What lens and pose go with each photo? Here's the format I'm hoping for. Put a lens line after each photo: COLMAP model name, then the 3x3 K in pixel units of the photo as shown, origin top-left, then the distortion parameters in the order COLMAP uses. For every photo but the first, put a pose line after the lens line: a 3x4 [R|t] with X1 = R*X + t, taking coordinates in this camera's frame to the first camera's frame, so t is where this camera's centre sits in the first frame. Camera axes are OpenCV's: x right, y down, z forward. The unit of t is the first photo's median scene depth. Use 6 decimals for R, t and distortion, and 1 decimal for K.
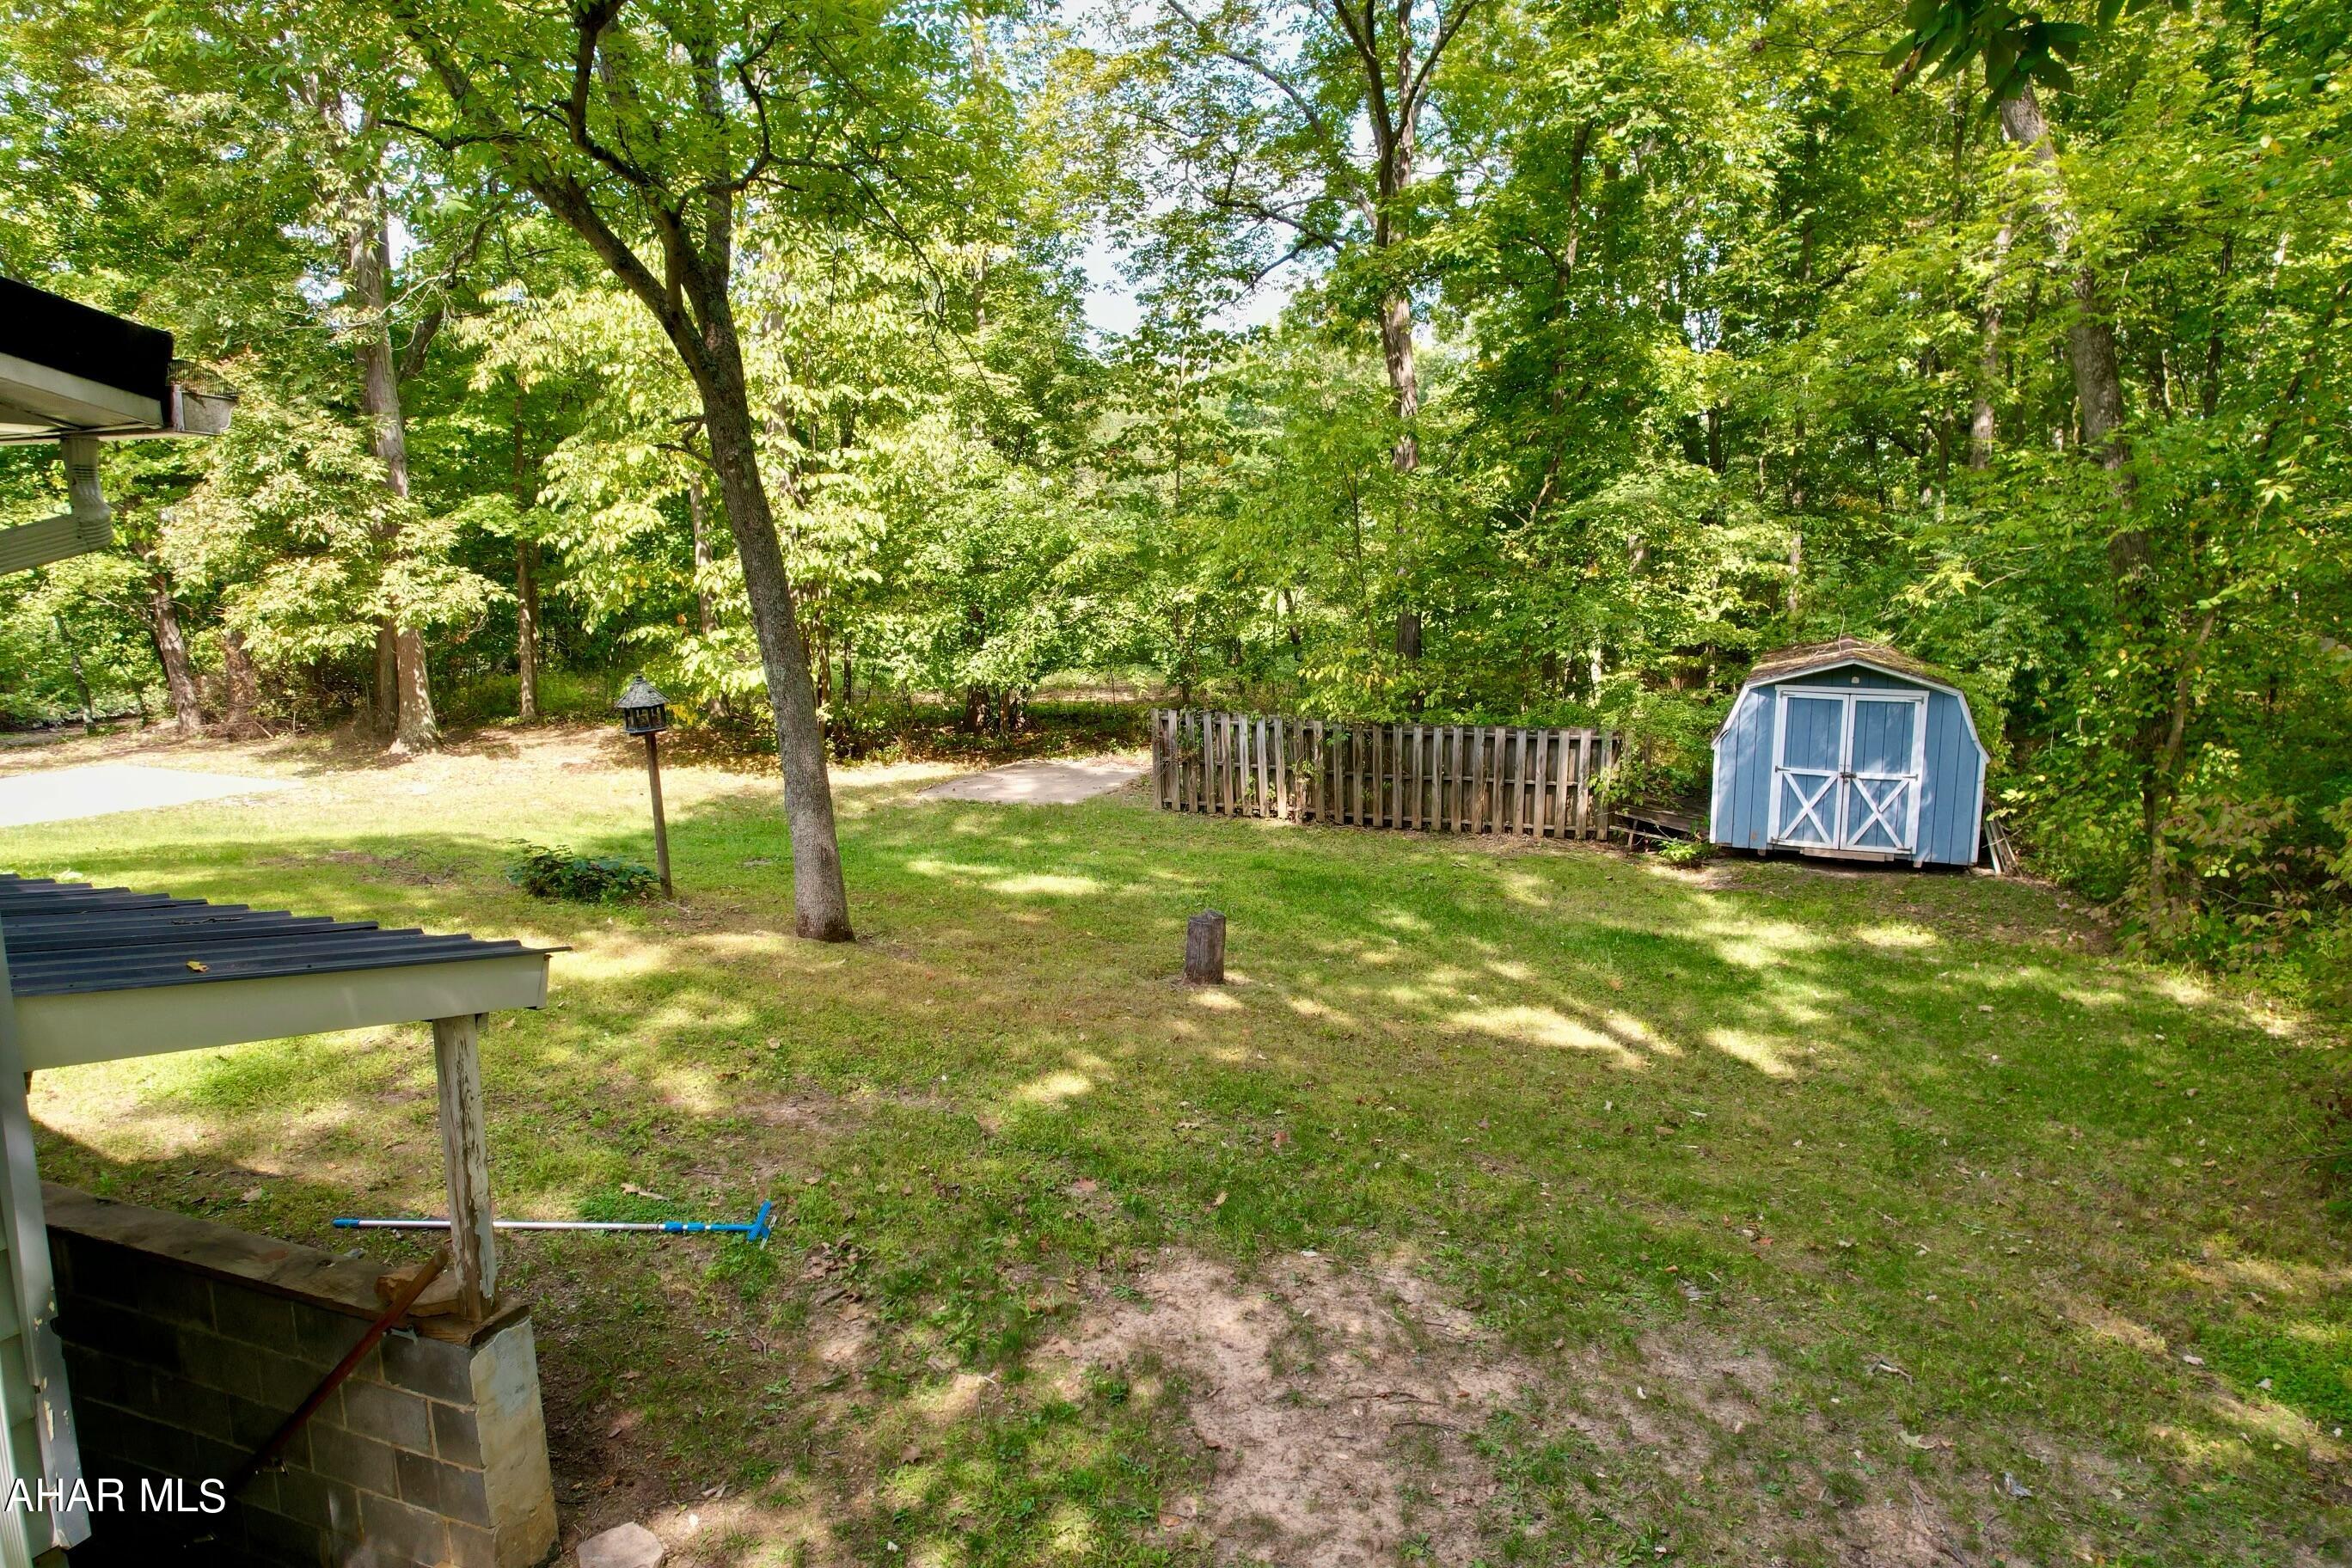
lens RADIAL K [[1505.8, 0, 1162.4], [0, 1505.8, 787.6], [0, 0, 1]] dist [-0.072478, 0.061536]
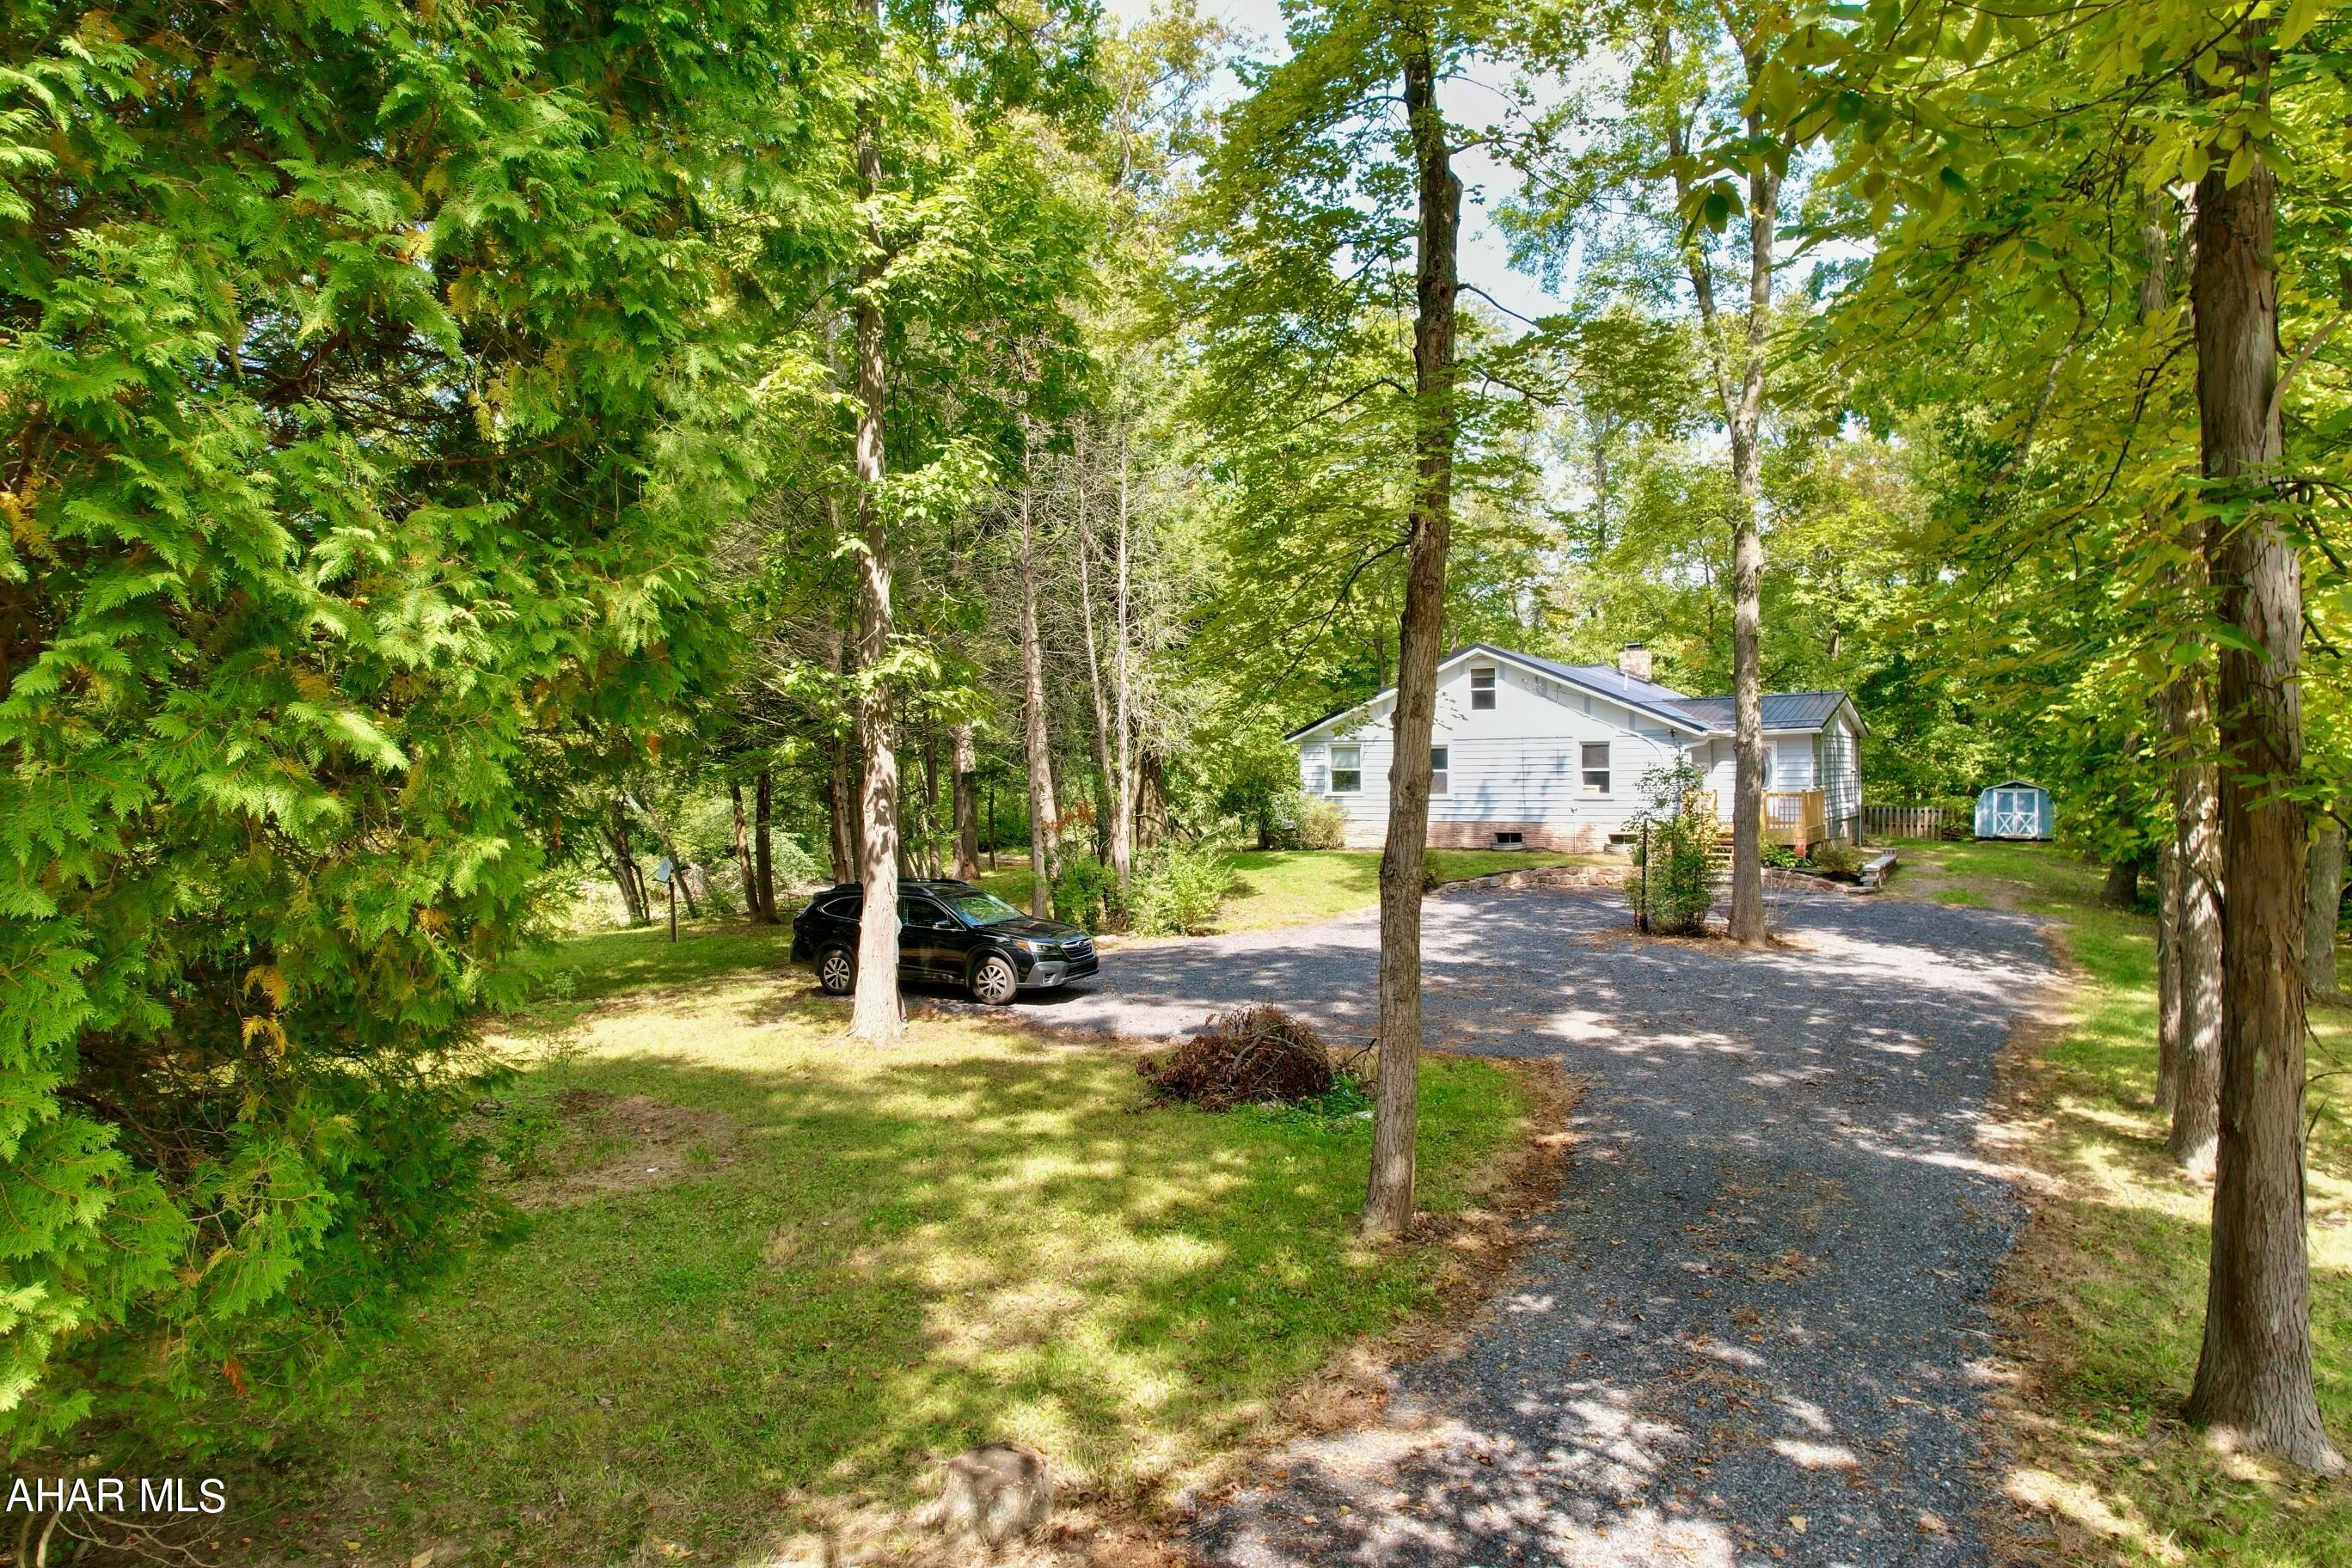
lens RADIAL K [[1505.8, 0, 1167.9], [0, 1505.8, 787.8], [0, 0, 1]] dist [-0.072478, 0.061536]
pose [[0.991212, 0.005197, -0.132183, -0.893748], [-0.024127, 0.989570, -0.142015, 0.398872], [0.130066, 0.143956, 0.980999, -2.267590]]
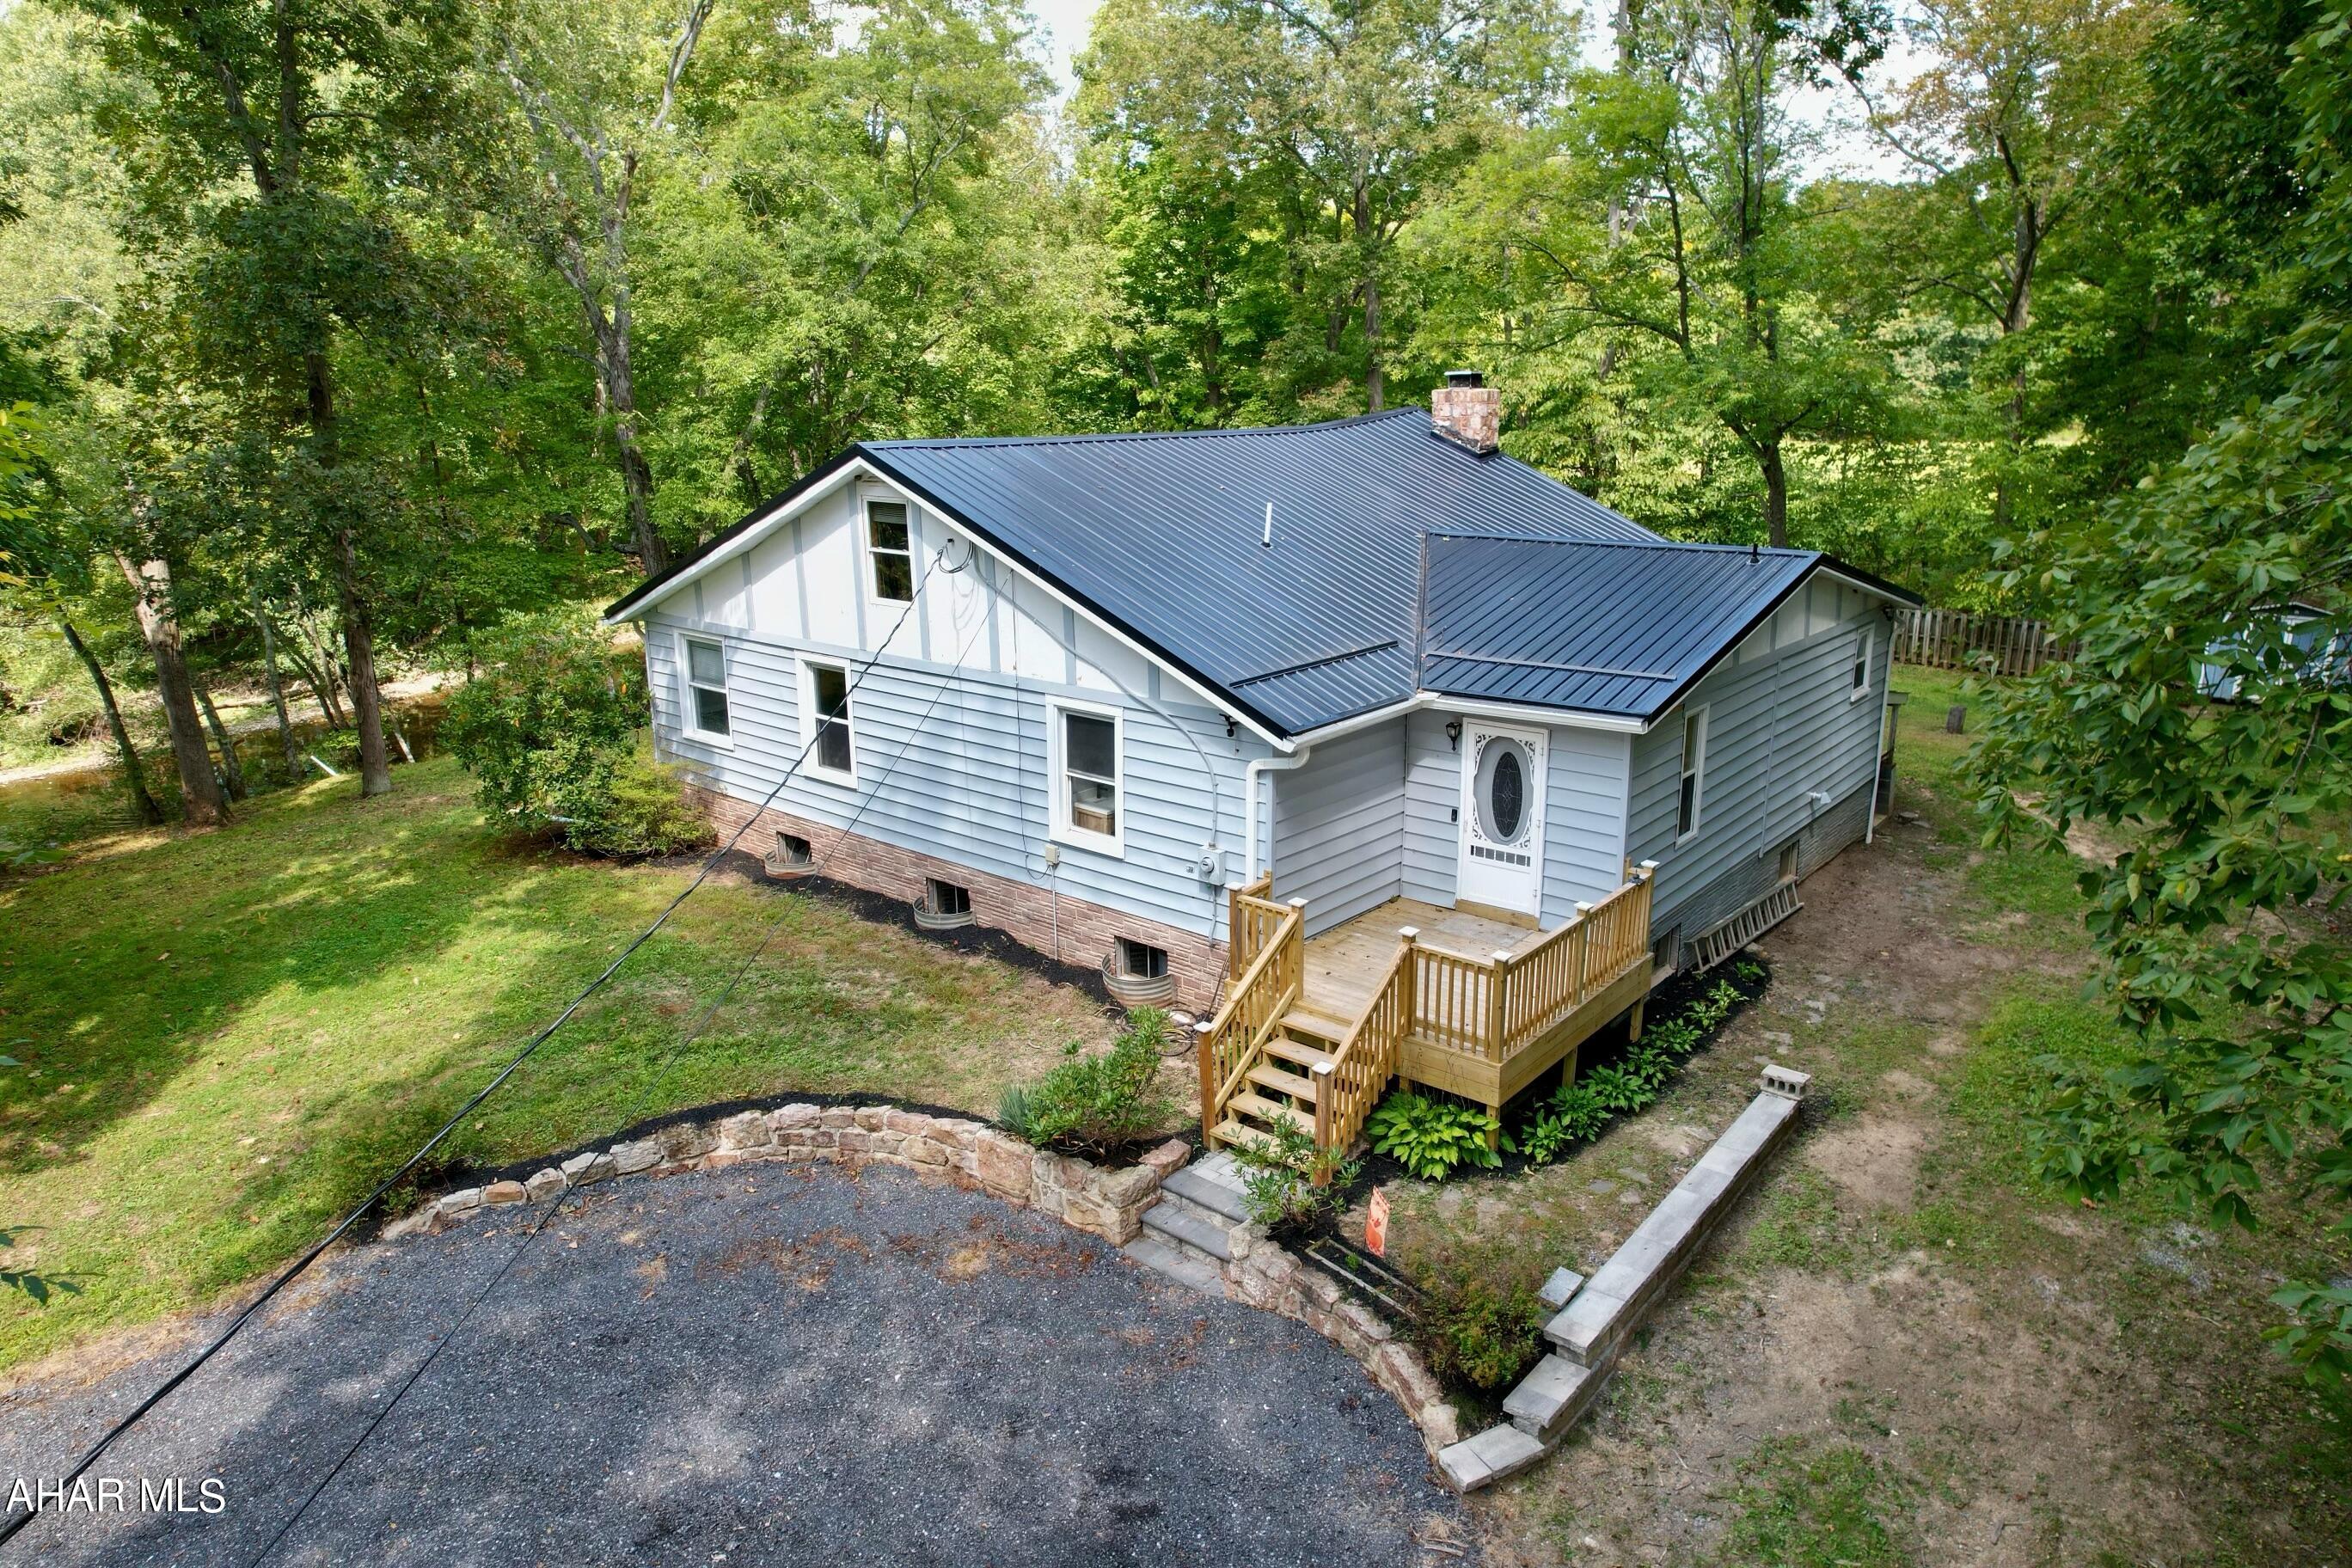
lens RADIAL K [[1505.8, 0, 1192.5], [0, 1505.8, 786.5], [0, 0, 1]] dist [-0.072478, 0.061536]
pose [[0.963913, 0.075857, -0.255181, -0.327811], [-0.043661, 0.990611, 0.129555, -0.029388], [0.262613, -0.113738, 0.958174, -0.999087]]
